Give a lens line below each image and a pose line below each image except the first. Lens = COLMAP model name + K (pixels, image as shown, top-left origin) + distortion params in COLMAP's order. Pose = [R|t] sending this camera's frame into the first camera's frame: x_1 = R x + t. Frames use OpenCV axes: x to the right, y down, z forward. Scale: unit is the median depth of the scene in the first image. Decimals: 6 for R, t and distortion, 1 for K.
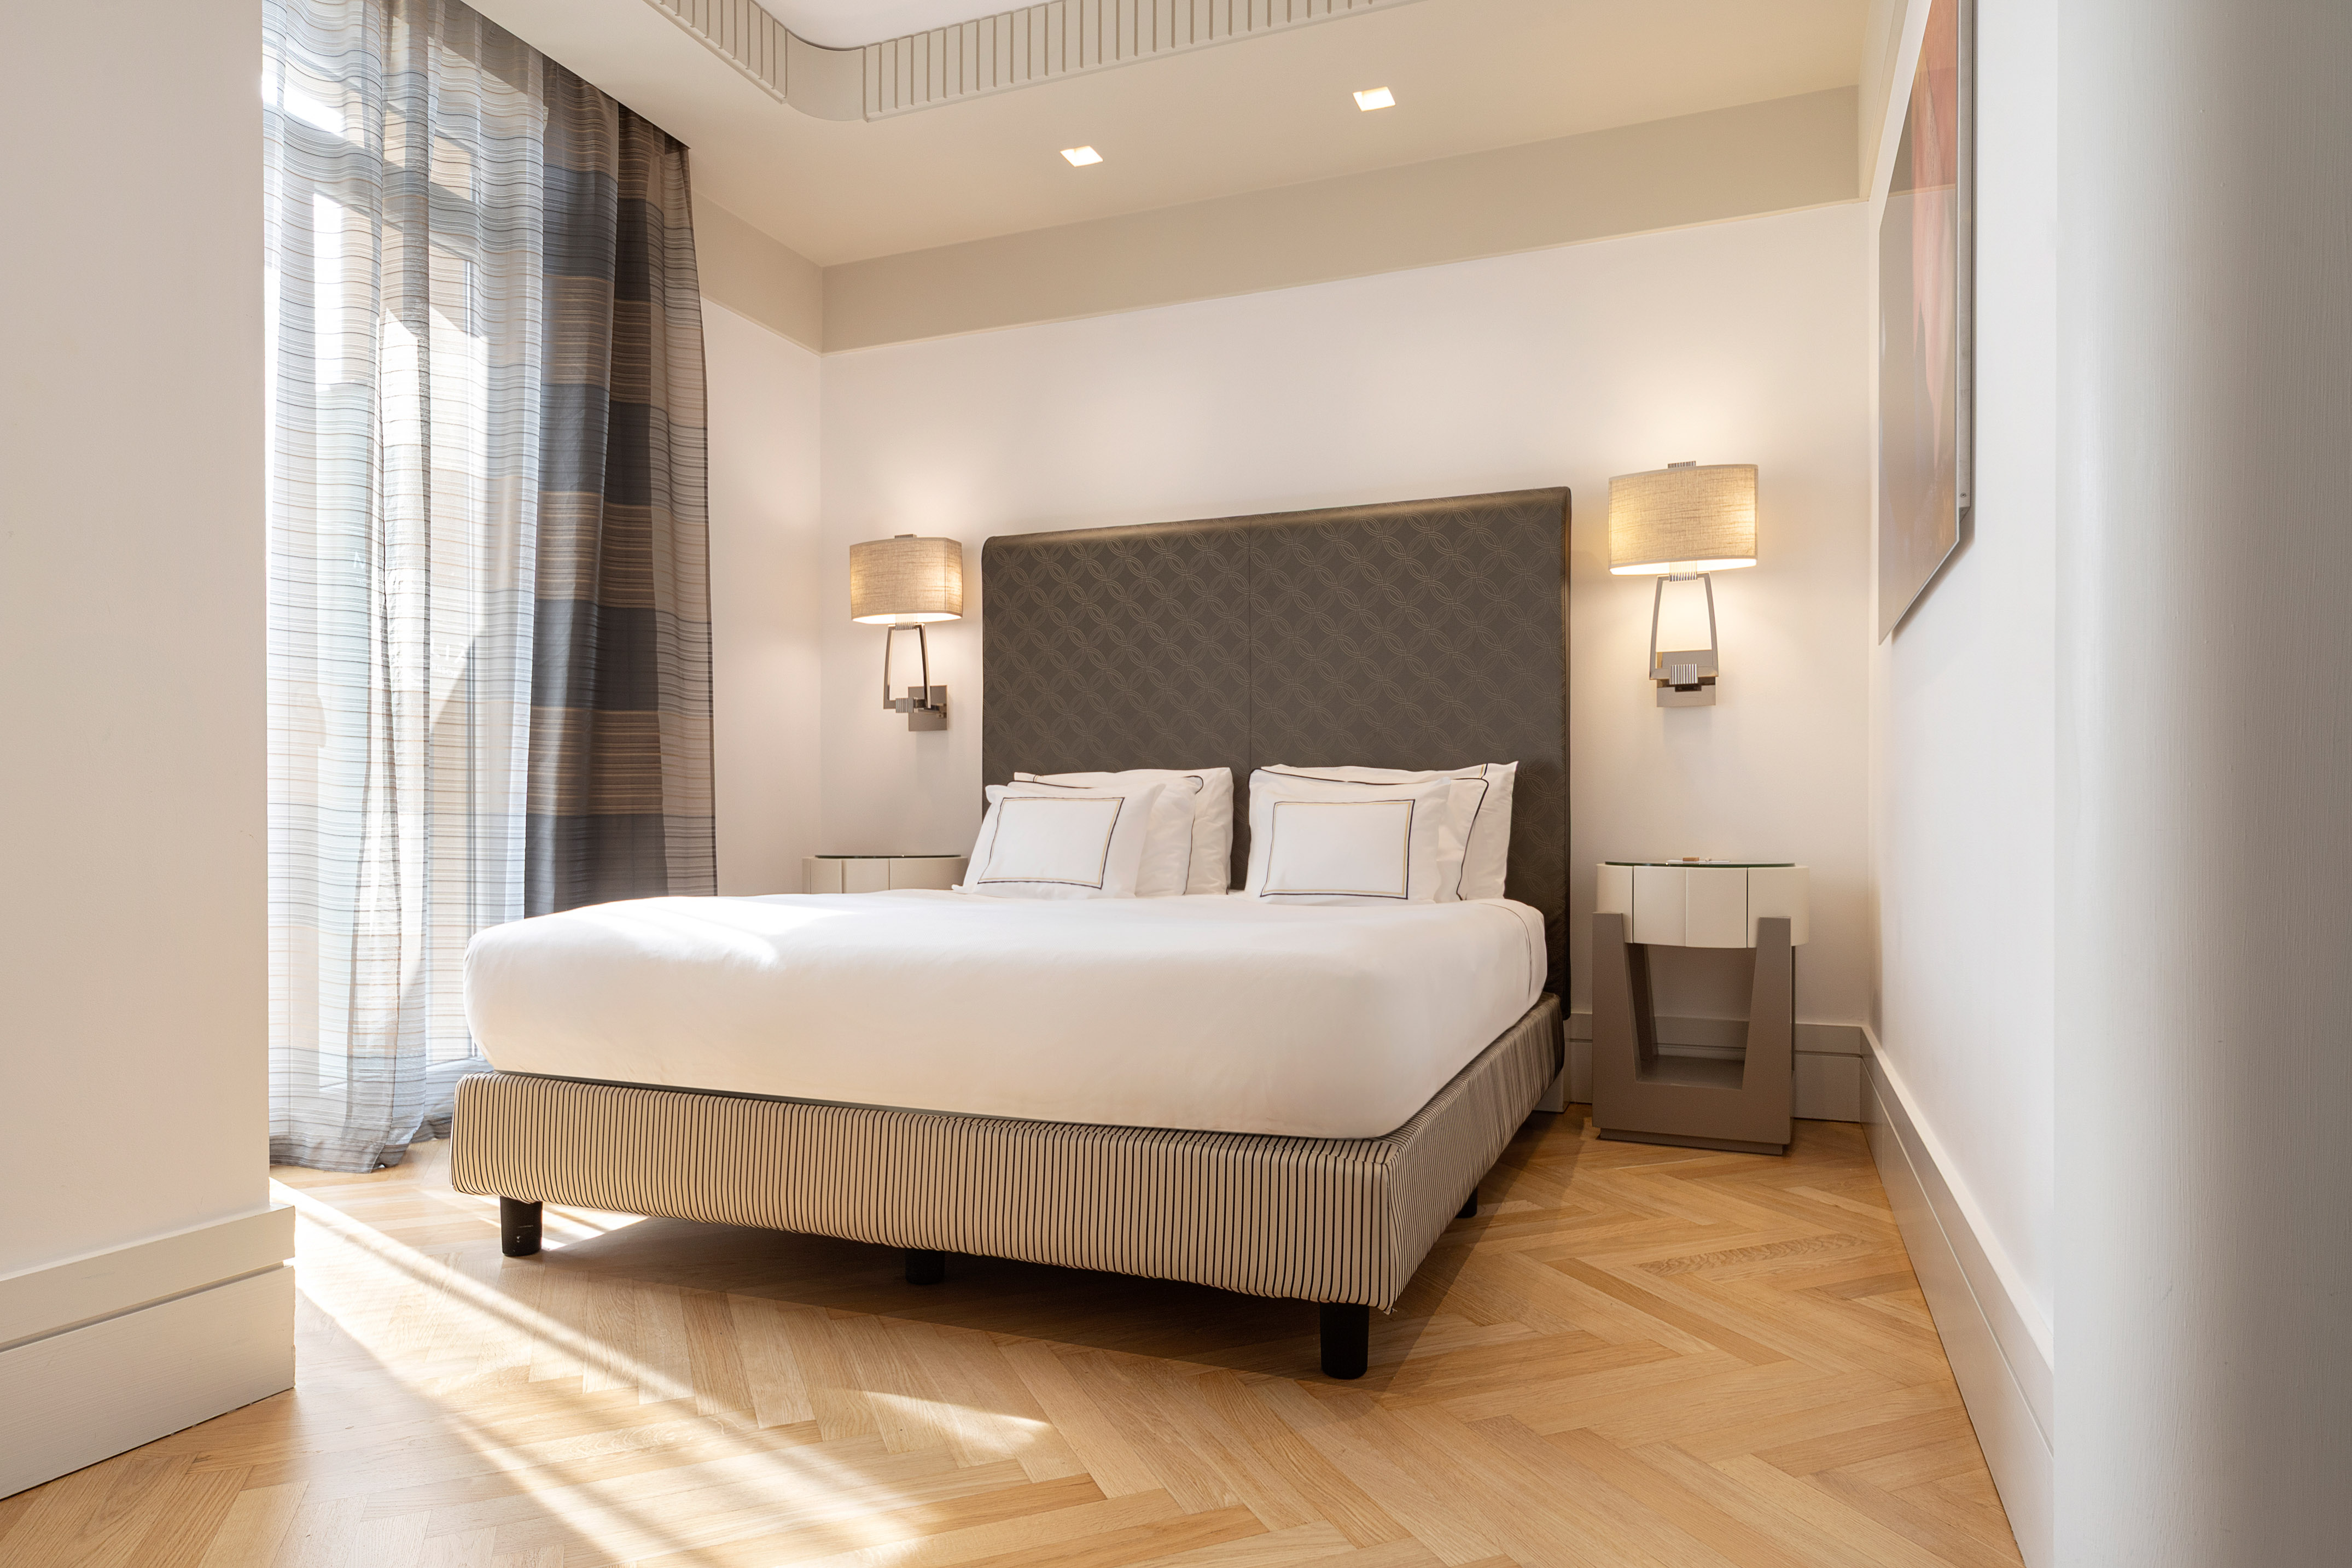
lens RADIAL K [[1354.7, 0, 1224.3], [0, 1354.7, 825.7], [0, 0, 1]] dist [-0.010526, -0.007532]
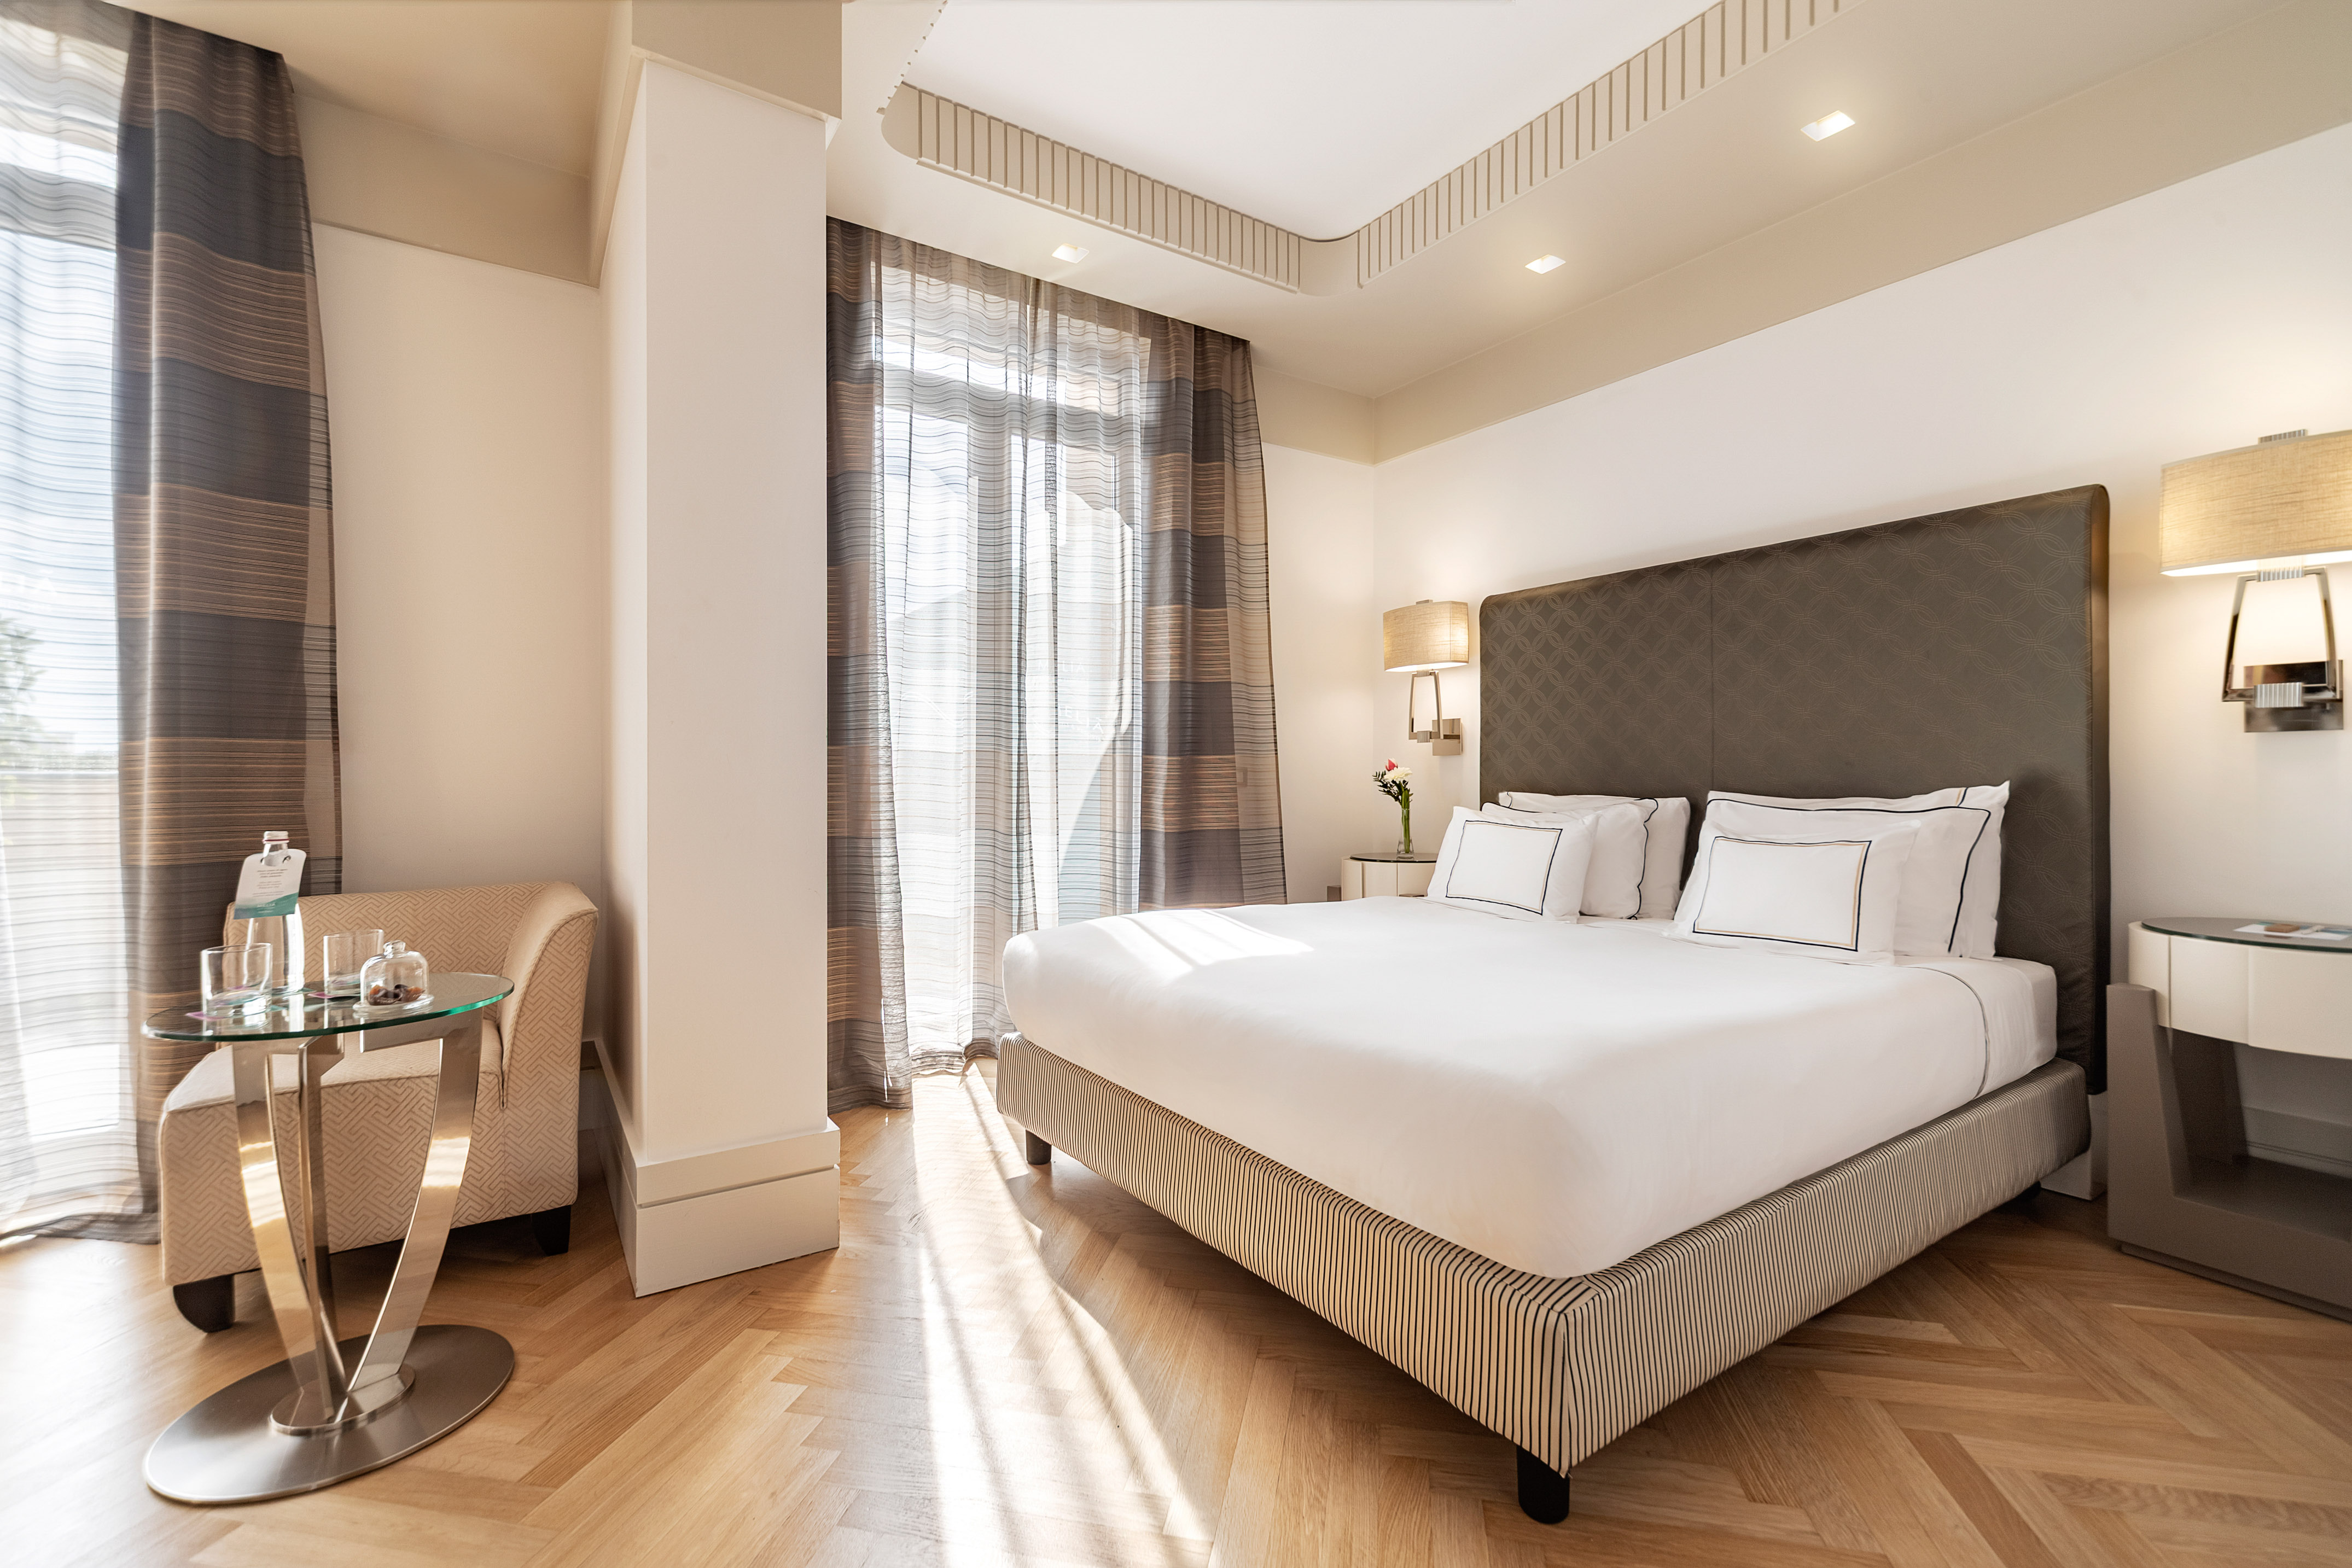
lens RADIAL K [[1010.6, 0, 1198.7], [0, 1010.6, 770.9], [0, 0, 1]] dist [-0.000739, -0.002031]
pose [[0.814045, -0.001905, -0.580799, 0.162911], [0.000825, 0.999997, -0.002123, -0.065873], [0.580801, 0.001249, 0.814044, 0.137663]]
